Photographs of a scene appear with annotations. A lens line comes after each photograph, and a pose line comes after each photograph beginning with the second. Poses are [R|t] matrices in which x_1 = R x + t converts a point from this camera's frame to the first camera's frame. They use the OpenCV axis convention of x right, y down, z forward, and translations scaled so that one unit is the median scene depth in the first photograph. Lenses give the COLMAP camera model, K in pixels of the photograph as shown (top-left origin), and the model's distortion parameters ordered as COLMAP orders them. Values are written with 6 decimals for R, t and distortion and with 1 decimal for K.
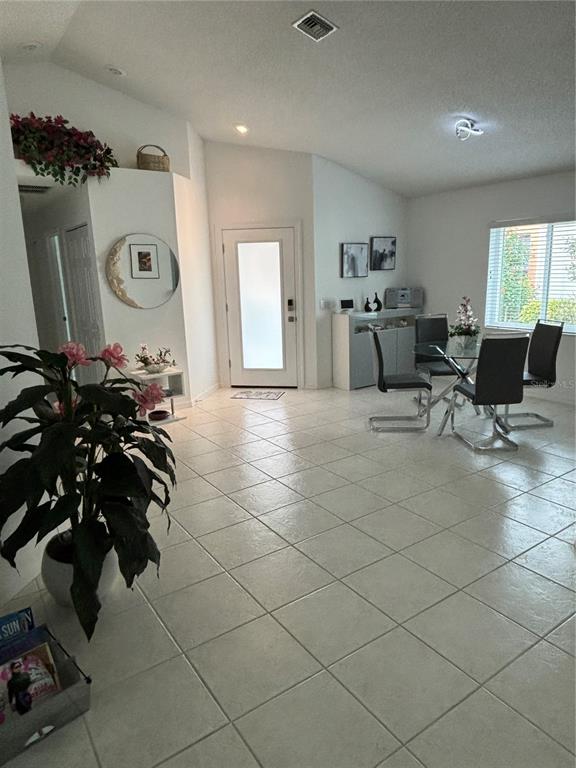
lens RADIAL K [[500.2, 0, 295.3], [0, 500.2, 385.4], [0, 0, 1]] dist [0.080232, -0.140975]
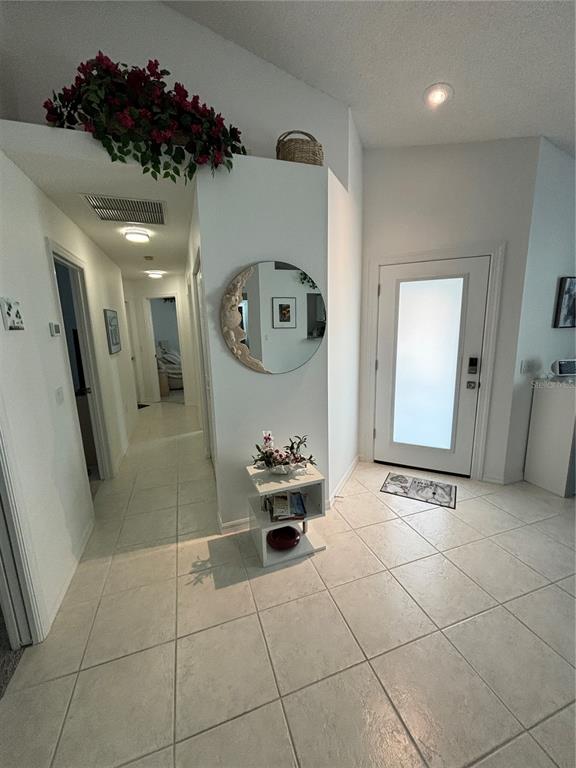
lens RADIAL K [[311.1, 0, 288.0], [0, 311.1, 385.7], [0, 0, 1]] dist [-0.000782, 0.000165]
pose [[0.960410, 0.053379, -0.273430, -0.137842], [-0.060067, 0.998064, -0.016138, -0.108607], [0.272039, 0.031923, 0.961757, 0.503087]]
